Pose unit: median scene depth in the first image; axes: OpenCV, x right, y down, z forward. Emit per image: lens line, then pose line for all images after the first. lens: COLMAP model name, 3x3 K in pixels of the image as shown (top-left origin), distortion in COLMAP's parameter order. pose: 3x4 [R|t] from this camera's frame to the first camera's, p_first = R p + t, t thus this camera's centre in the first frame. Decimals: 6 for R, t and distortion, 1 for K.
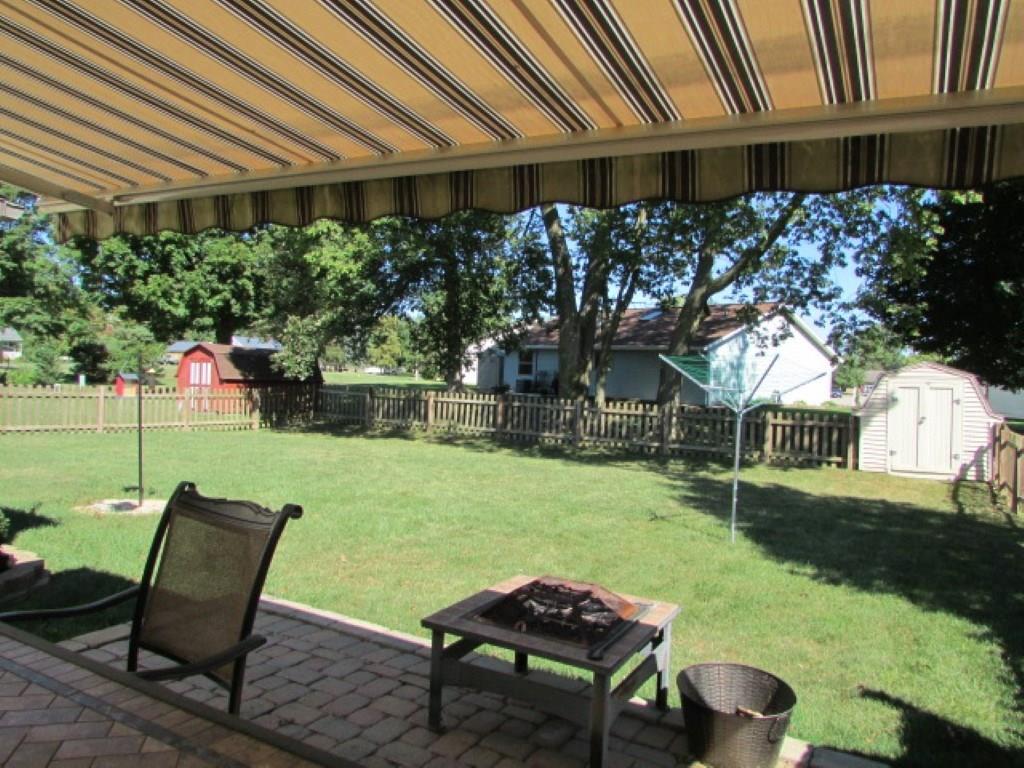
lens RADIAL K [[773.6, 0, 512.0], [0, 773.6, 384.0], [0, 0, 1]] dist [-0.000268, -0.000827]
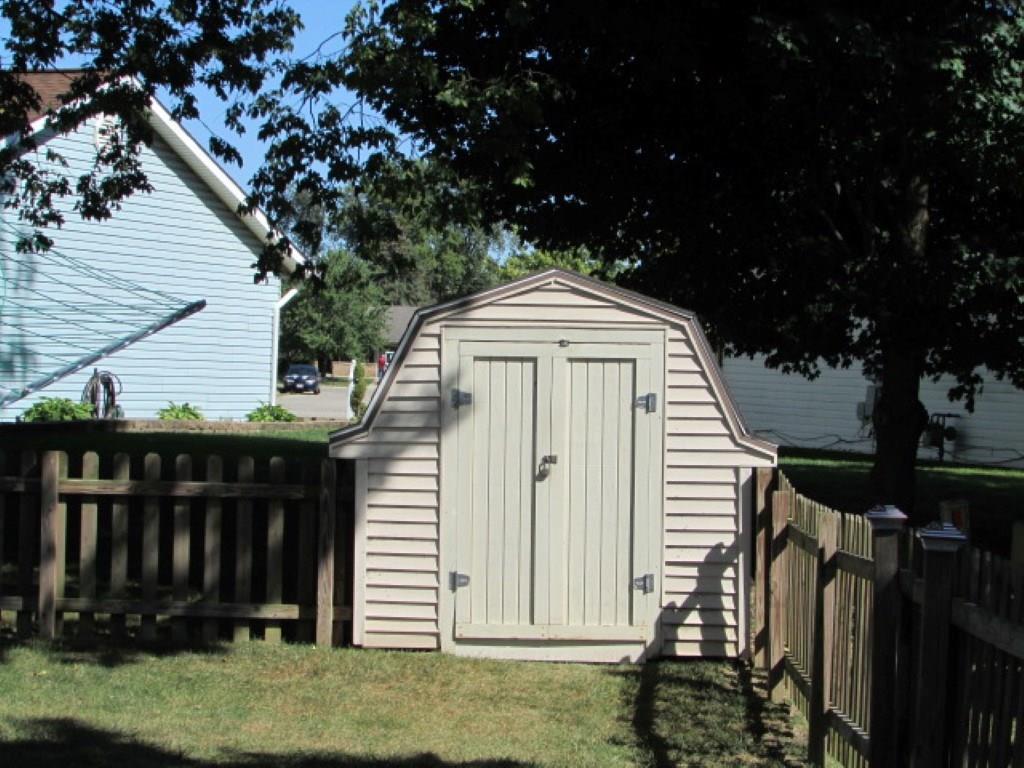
lens RADIAL K [[2579.6, 0, 512.0], [0, 2579.6, 384.0], [0, 0, 1]] dist [-0.028569, -0.315265]
pose [[0.889145, -0.015589, 0.457361, 0.060351], [0.010252, 0.999847, 0.014149, 0.000783], [-0.457511, -0.007891, 0.889169, 0.114421]]
